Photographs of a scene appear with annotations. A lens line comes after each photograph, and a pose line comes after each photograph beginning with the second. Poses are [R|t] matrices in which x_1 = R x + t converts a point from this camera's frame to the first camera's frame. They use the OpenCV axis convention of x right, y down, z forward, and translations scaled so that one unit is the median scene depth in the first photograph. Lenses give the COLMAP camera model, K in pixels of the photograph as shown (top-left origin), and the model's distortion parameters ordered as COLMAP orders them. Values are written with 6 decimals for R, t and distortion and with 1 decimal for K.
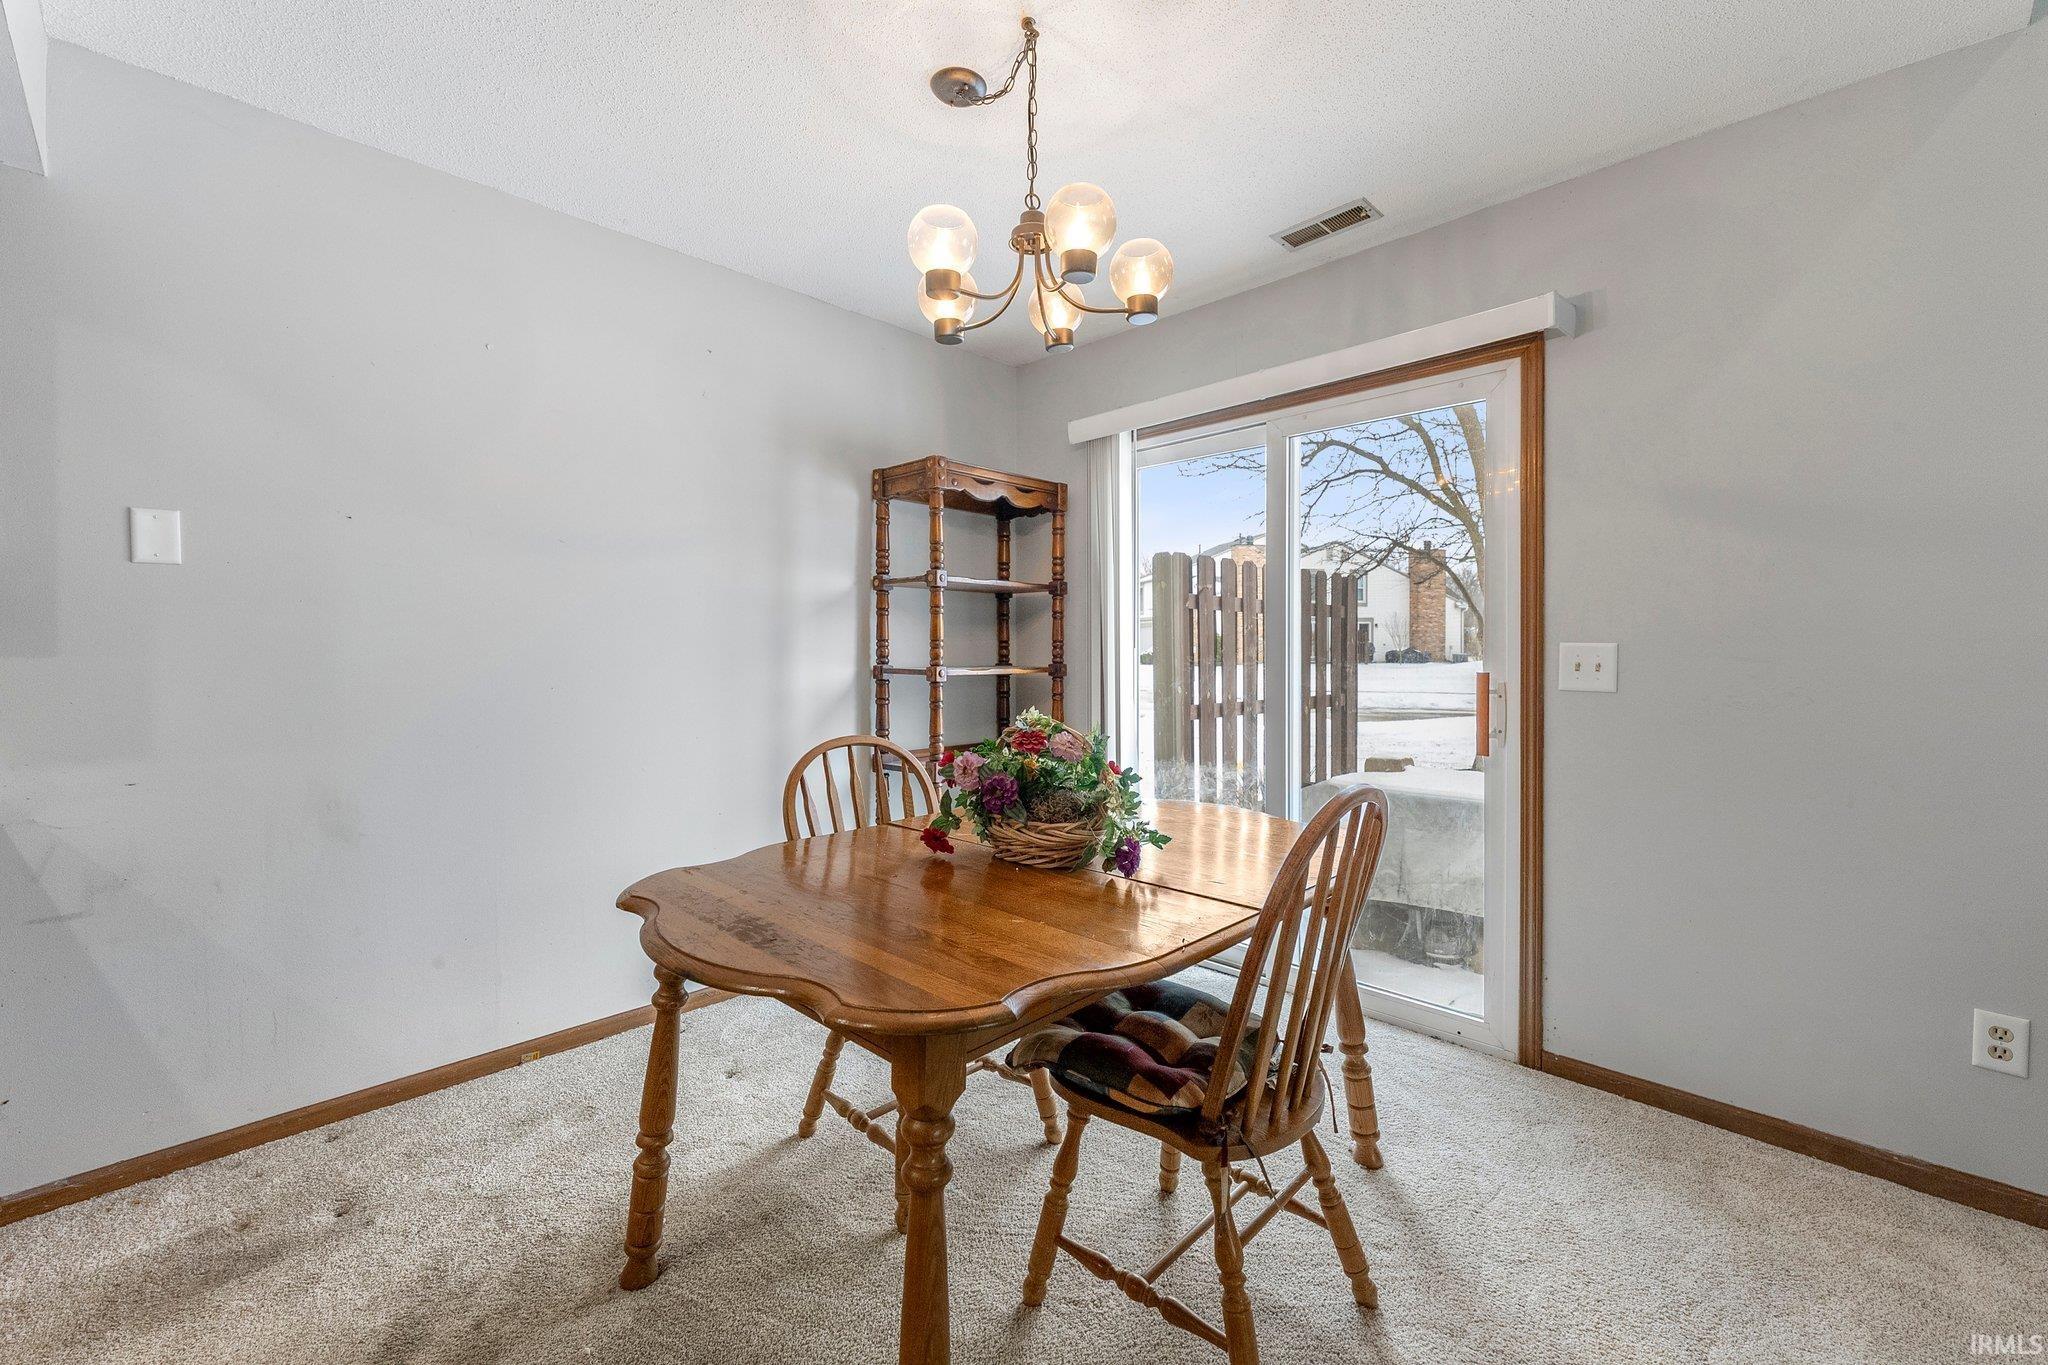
lens RADIAL K [[825.9, 0, 1031.2], [0, 825.9, 674.1], [0, 0, 1]] dist [0.000257, -0.000013]
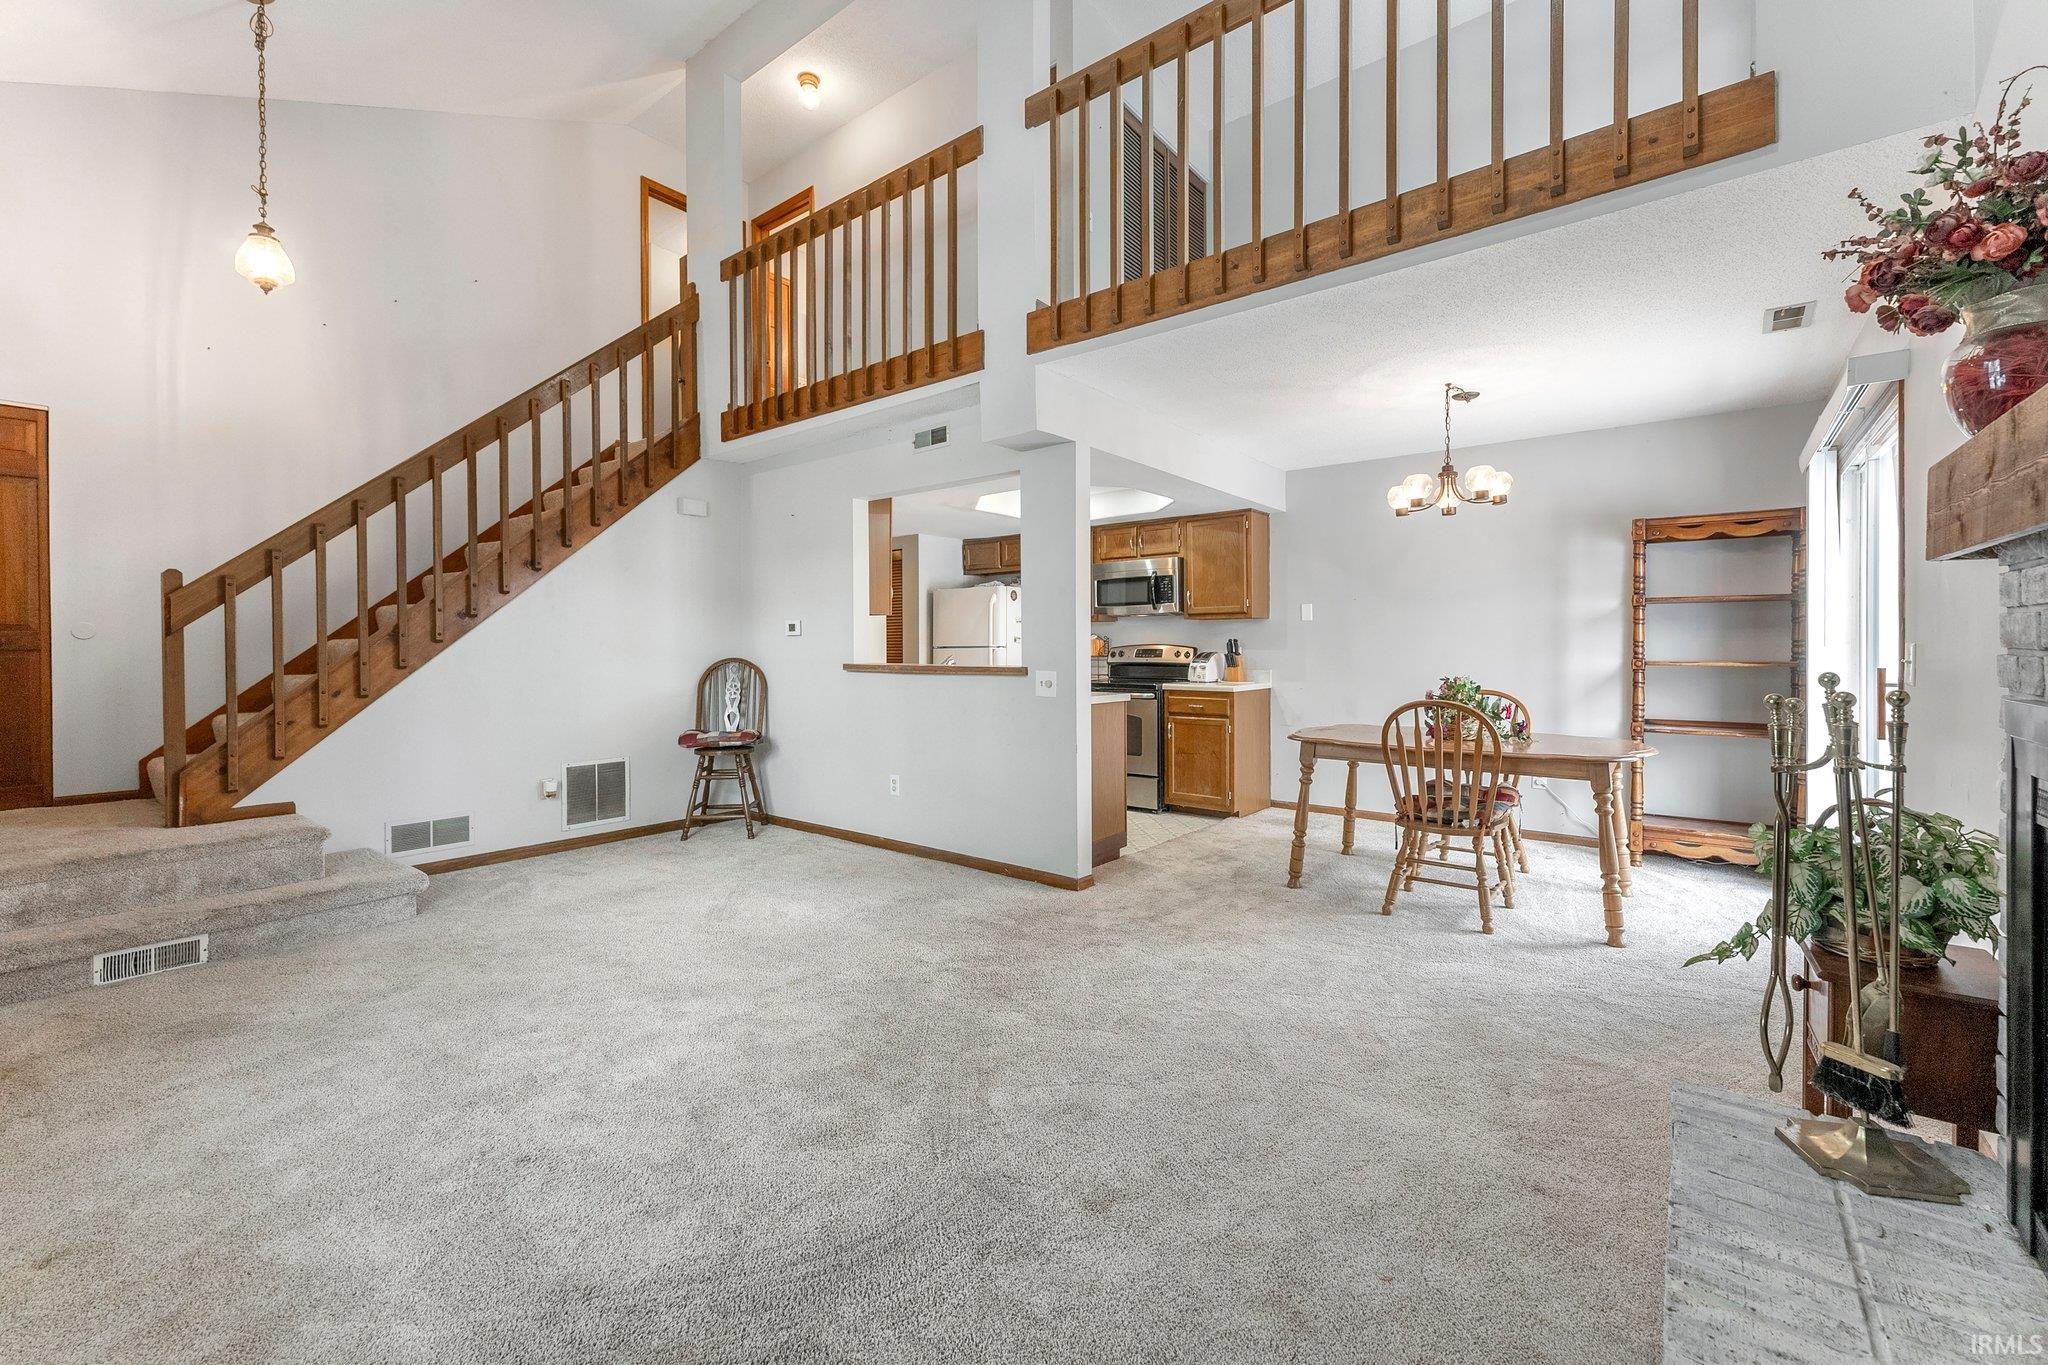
lens RADIAL K [[835.5, 0, 1031.8], [0, 835.5, 655.3], [0, 0, 1]] dist [0.000277, 0.000141]
pose [[0.102902, 0.010535, -0.994636, 1.229870], [-0.030701, 0.999501, 0.007411, 0.005562], [0.994218, 0.029773, 0.103174, -0.228878]]
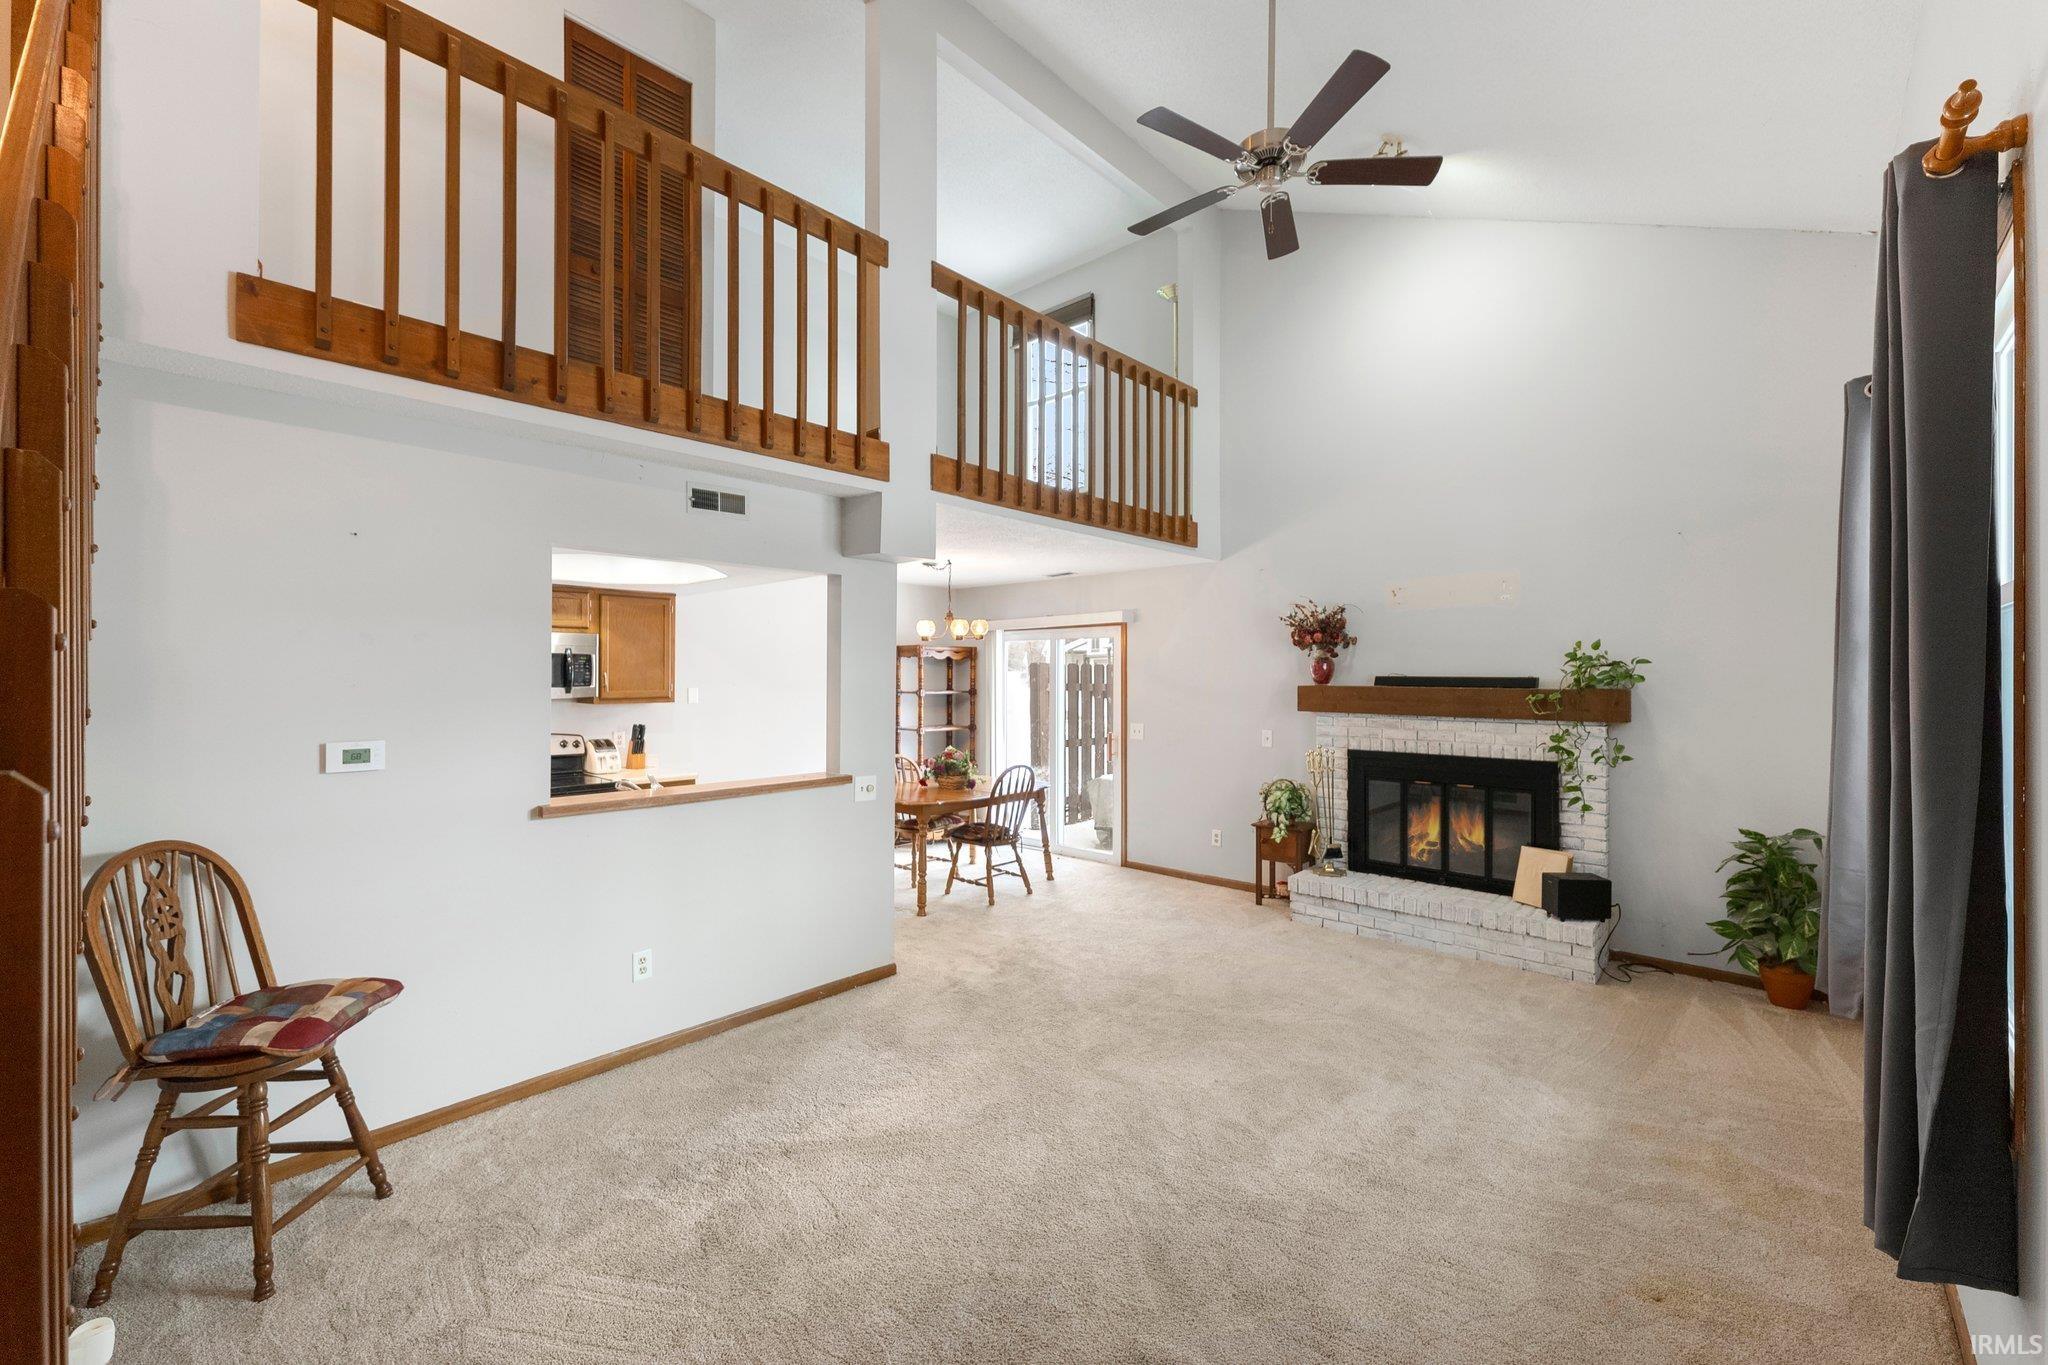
lens RADIAL K [[825.9, 0, 1031.2], [0, 825.9, 674.1], [0, 0, 1]] dist [0.000257, -0.000013]
pose [[0.999371, 0.001657, 0.035424, 0.124896], [-0.000388, 0.999359, -0.035790, -0.079021], [-0.035461, 0.035754, 0.998731, -1.444805]]
